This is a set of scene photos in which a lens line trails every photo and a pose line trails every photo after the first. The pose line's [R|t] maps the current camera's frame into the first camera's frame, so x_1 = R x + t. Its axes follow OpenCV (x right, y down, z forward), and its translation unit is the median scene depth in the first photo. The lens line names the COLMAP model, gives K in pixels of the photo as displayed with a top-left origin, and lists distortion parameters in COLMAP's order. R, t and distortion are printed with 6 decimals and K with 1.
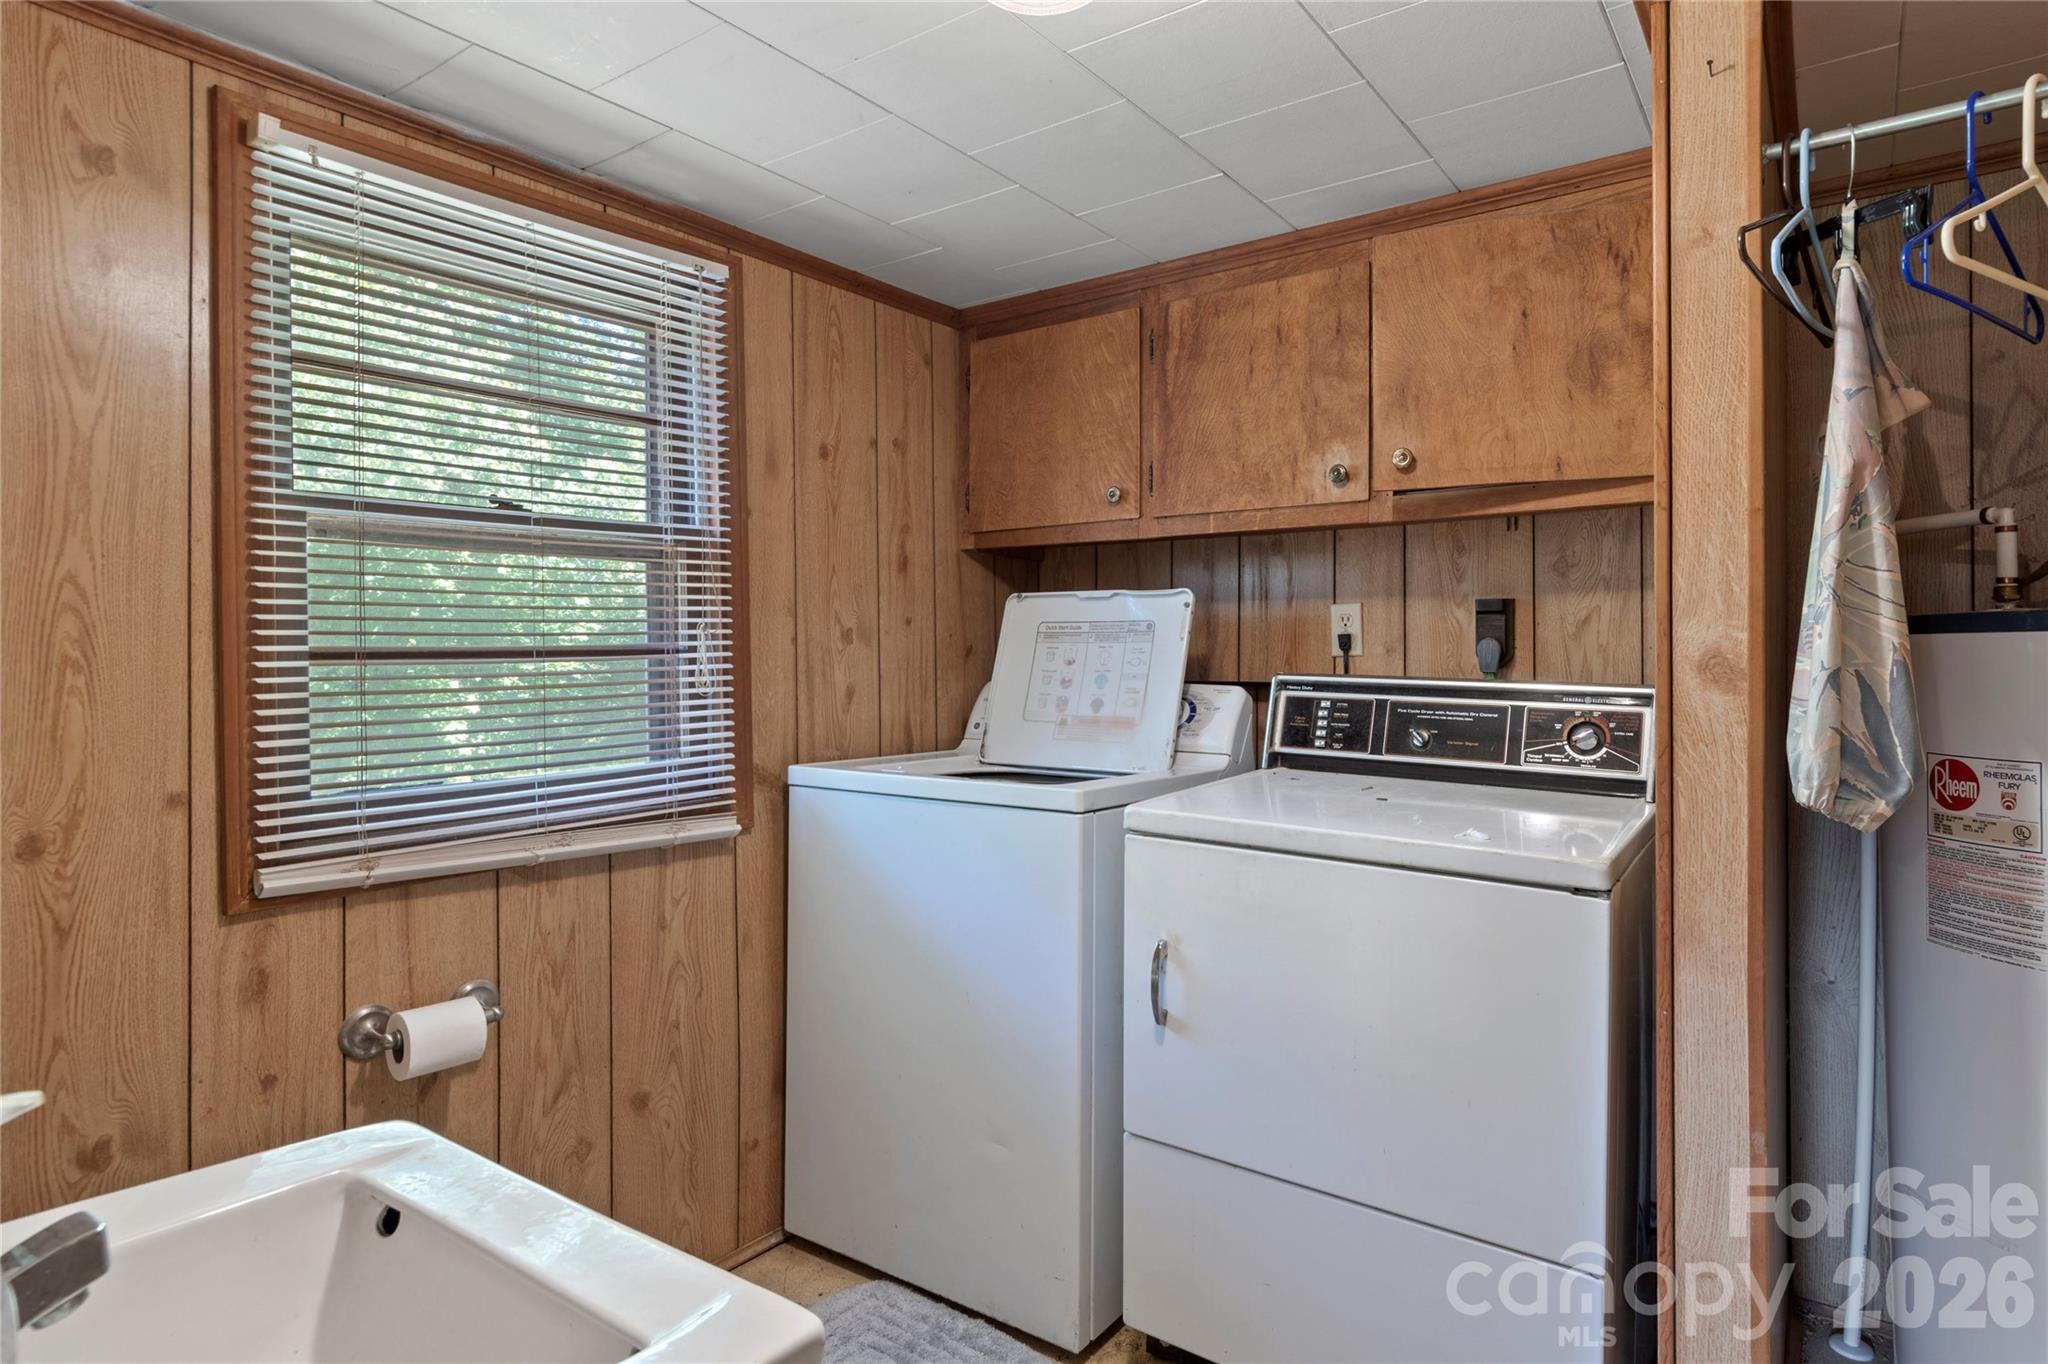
lens RADIAL K [[1107.7, 0, 1072.6], [0, 1107.7, 671.4], [0, 0, 1]] dist [-0.007113, 0.000772]
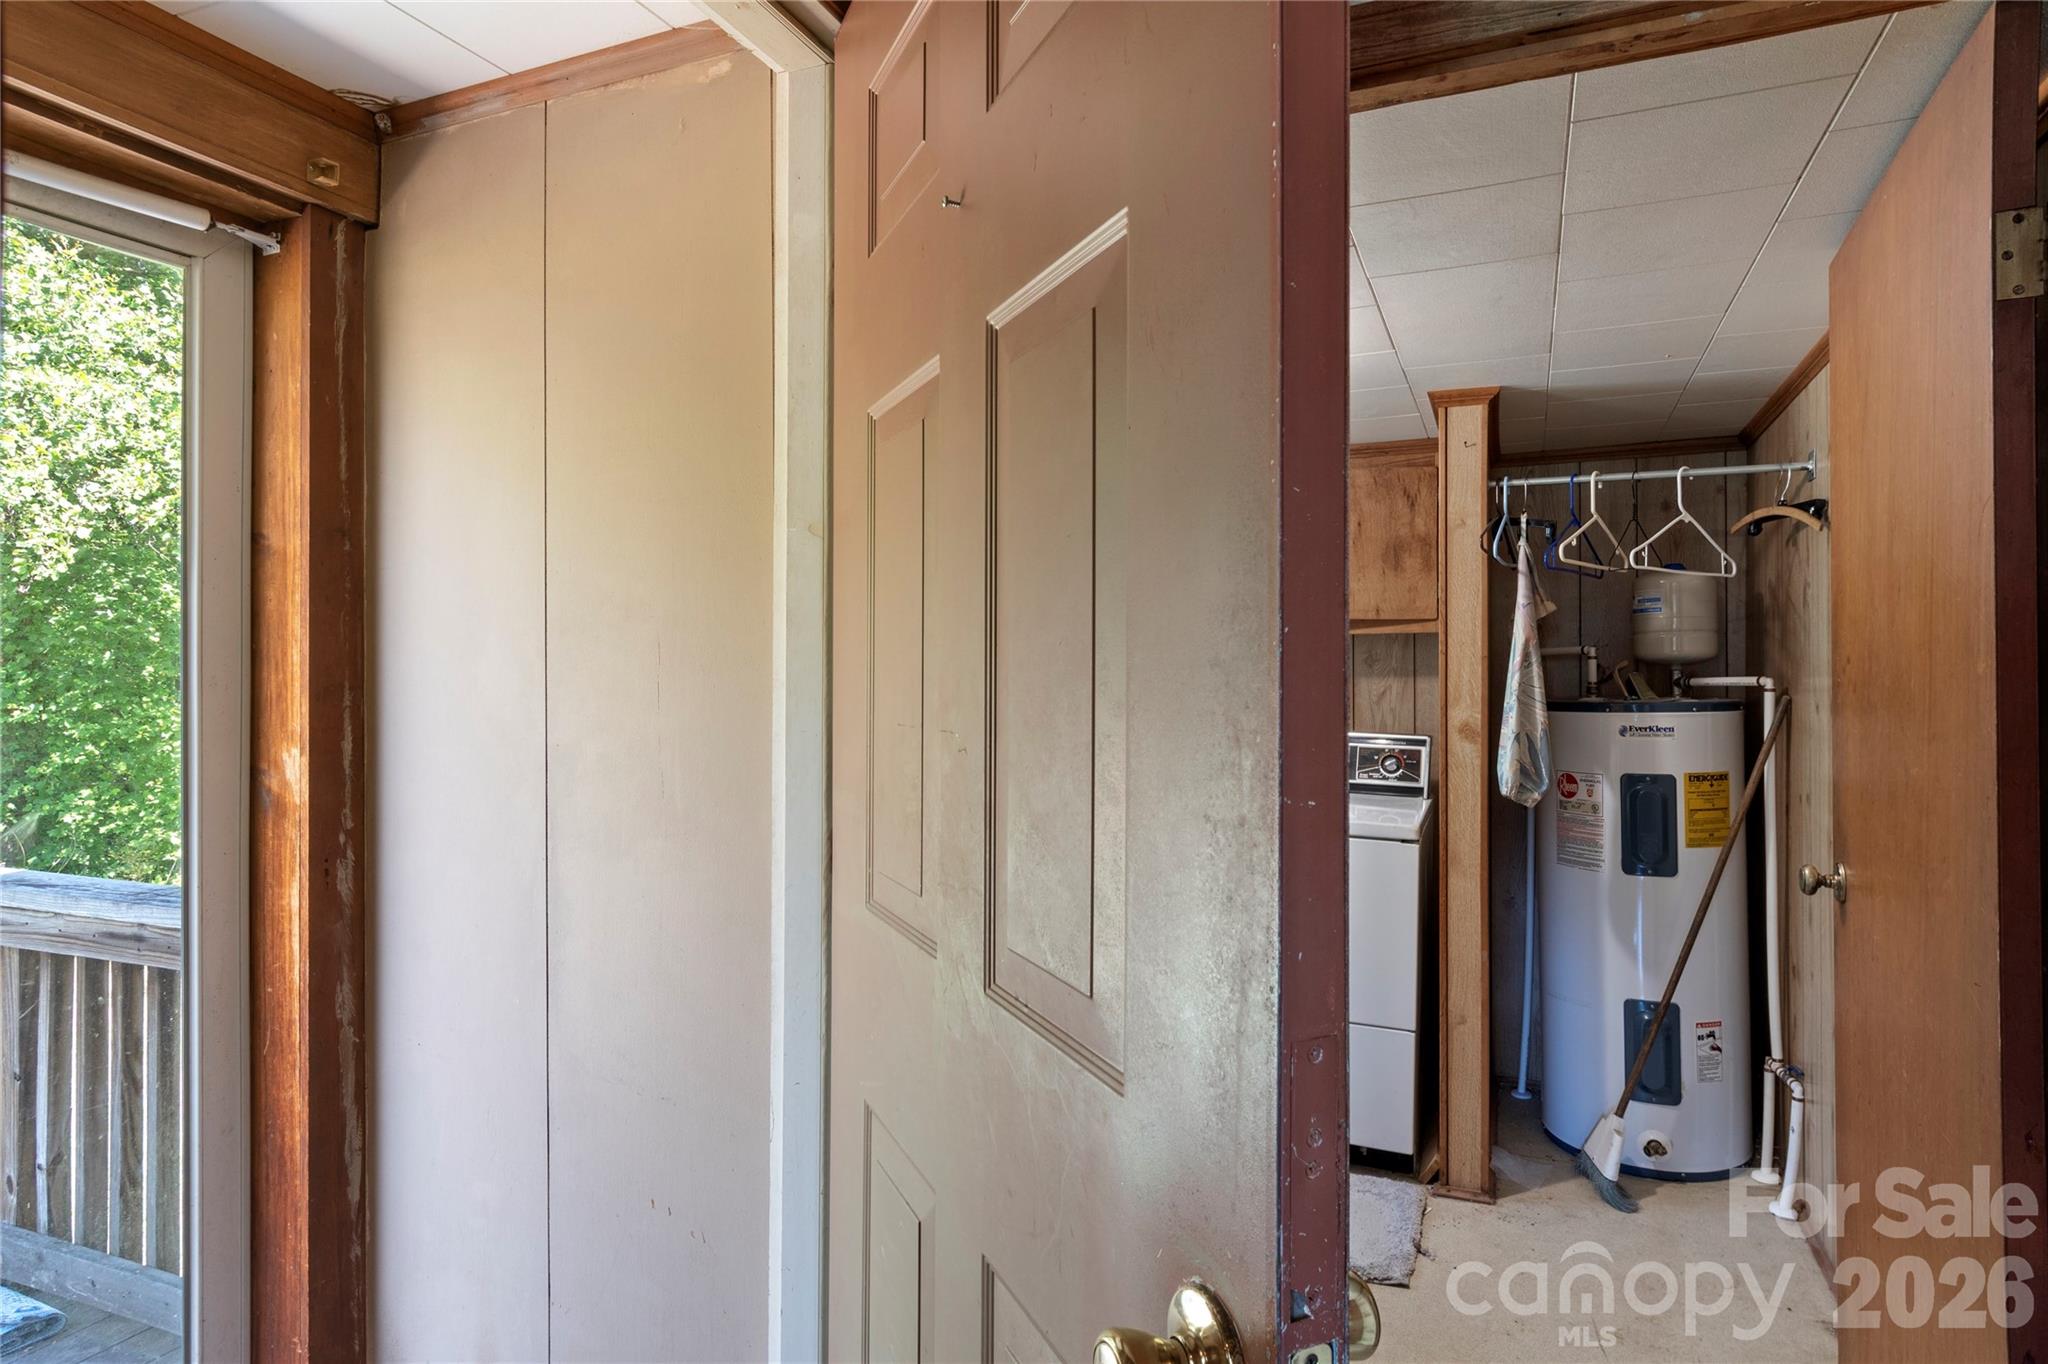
lens RADIAL K [[1107.7, 0, 1072.6], [0, 1107.7, 671.4], [0, 0, 1]] dist [-0.007113, 0.000772]
pose [[0.972990, 0.013598, 0.230446, -0.622913], [-0.008841, 0.999726, -0.021661, -0.063467], [-0.230677, 0.019039, 0.972844, -0.859728]]
